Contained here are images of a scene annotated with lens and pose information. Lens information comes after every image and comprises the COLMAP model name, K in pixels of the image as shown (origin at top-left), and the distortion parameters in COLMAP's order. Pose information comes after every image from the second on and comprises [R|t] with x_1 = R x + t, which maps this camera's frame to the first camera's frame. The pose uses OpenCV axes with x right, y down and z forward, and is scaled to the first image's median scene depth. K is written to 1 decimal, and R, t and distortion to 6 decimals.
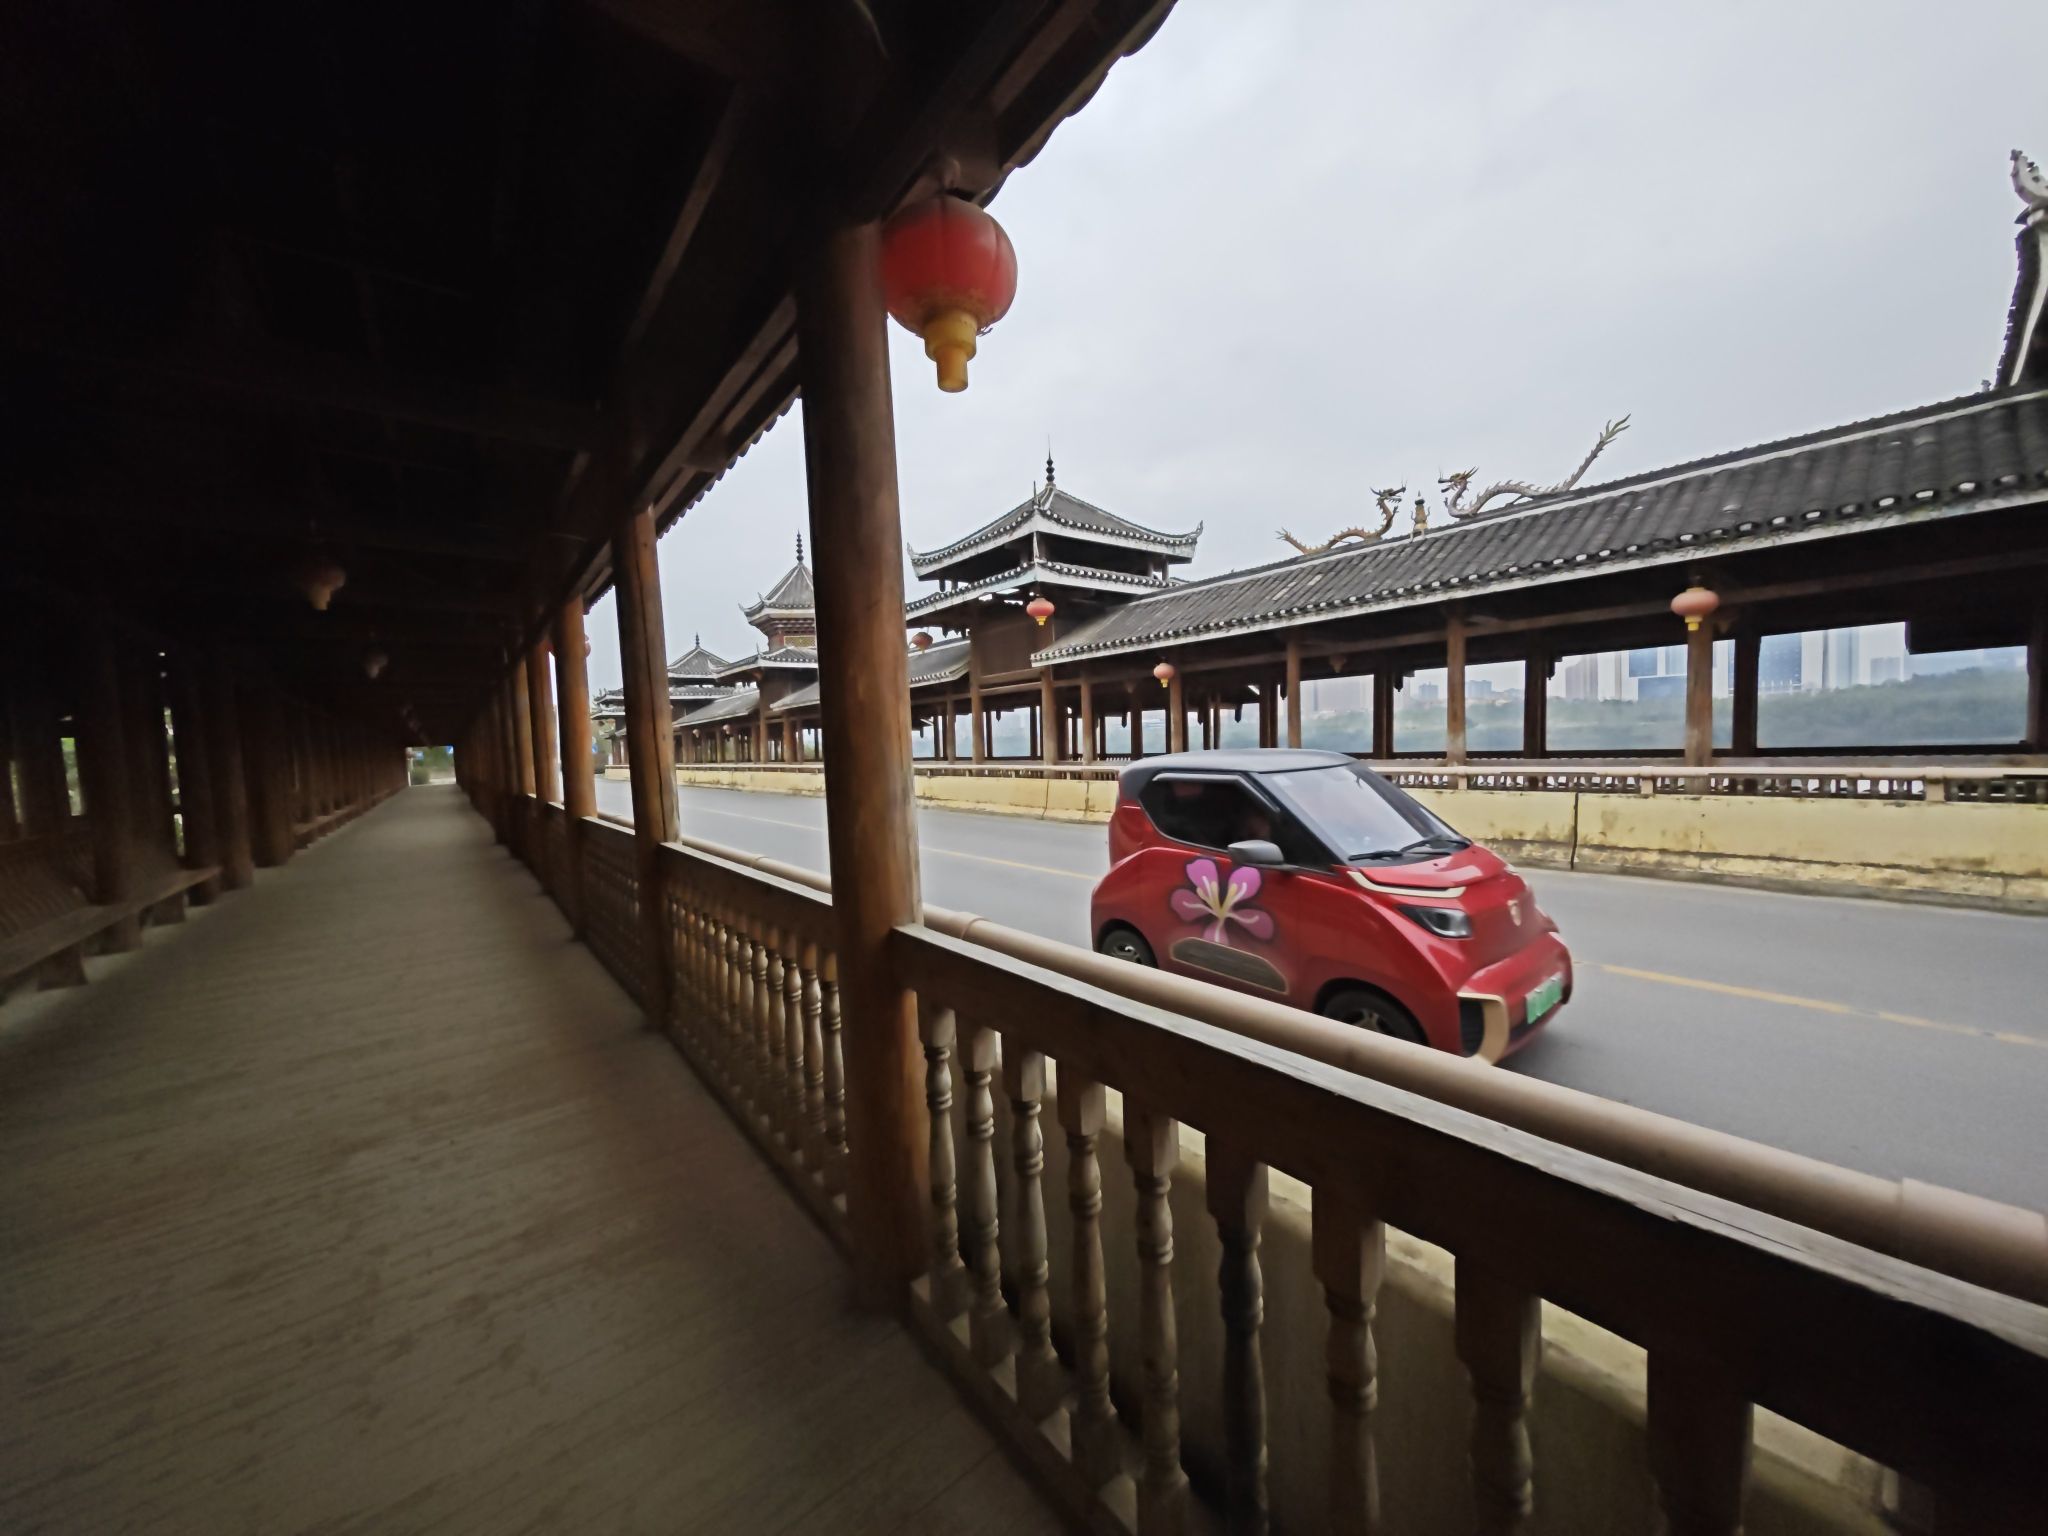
lens RADIAL K [[722.5, 0, 1036.5], [0, 722.5, 773.9], [0, 0, 1]] dist [0.003079, 0.000080]
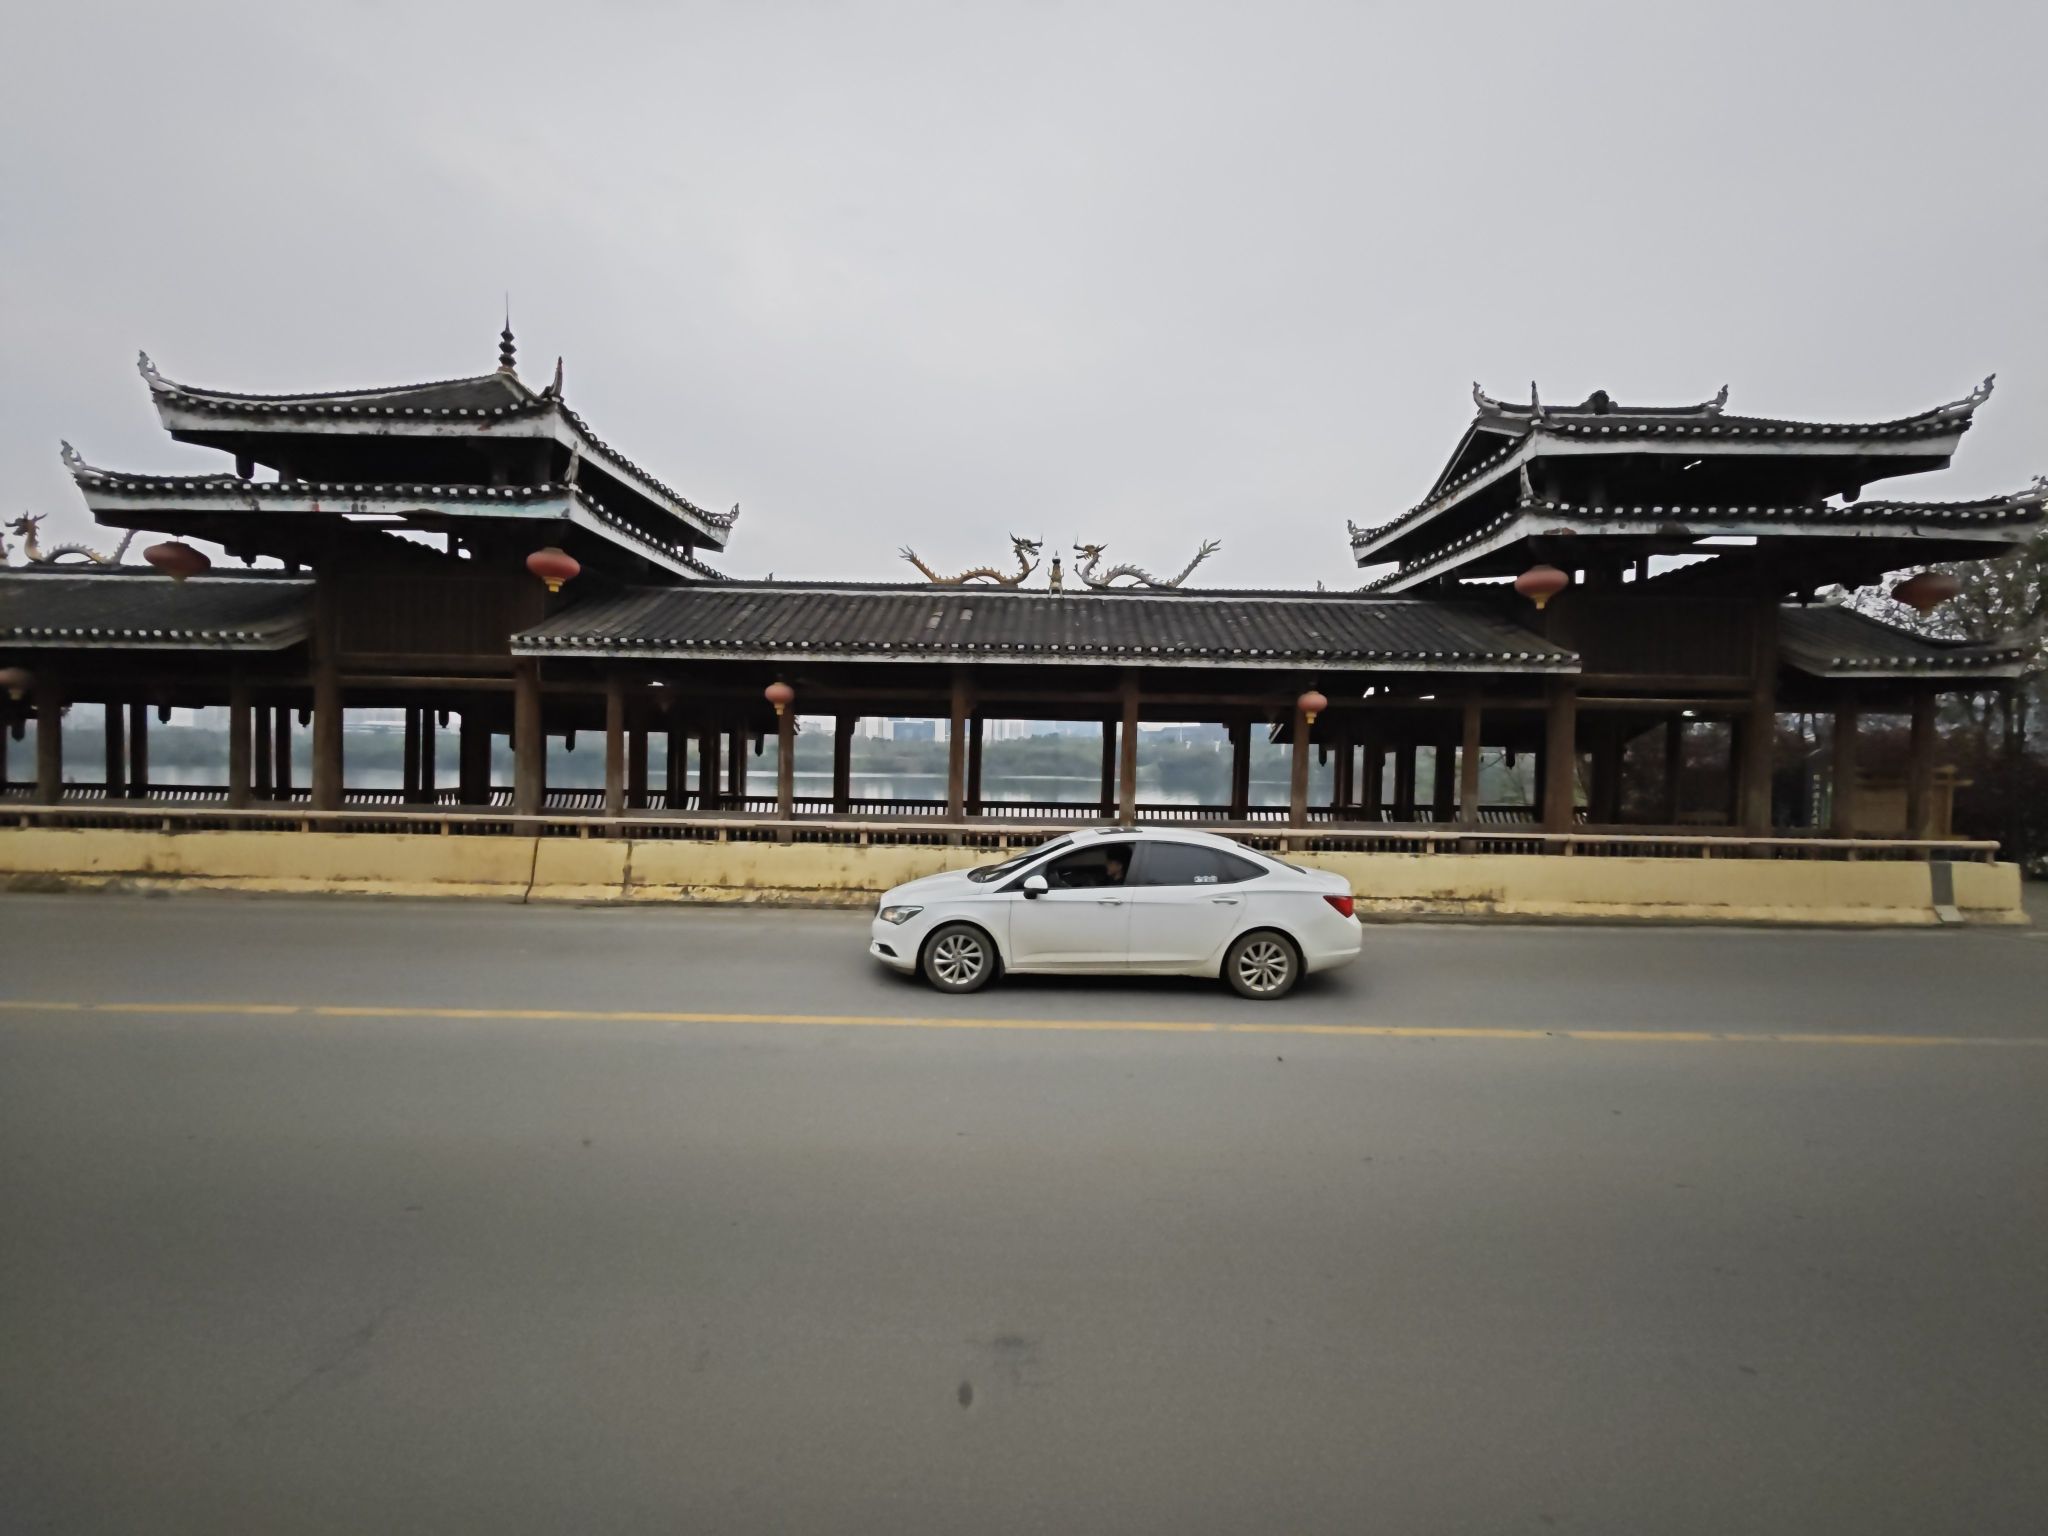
lens RADIAL K [[722.5, 0, 1030.3], [0, 722.5, 776.7], [0, 0, 1]] dist [0.003079, 0.000080]
pose [[0.636191, 0.026973, 0.771060, -0.213135], [-0.007414, 0.999556, -0.028848, -0.032910], [-0.771496, 0.012636, 0.636108, 0.299641]]
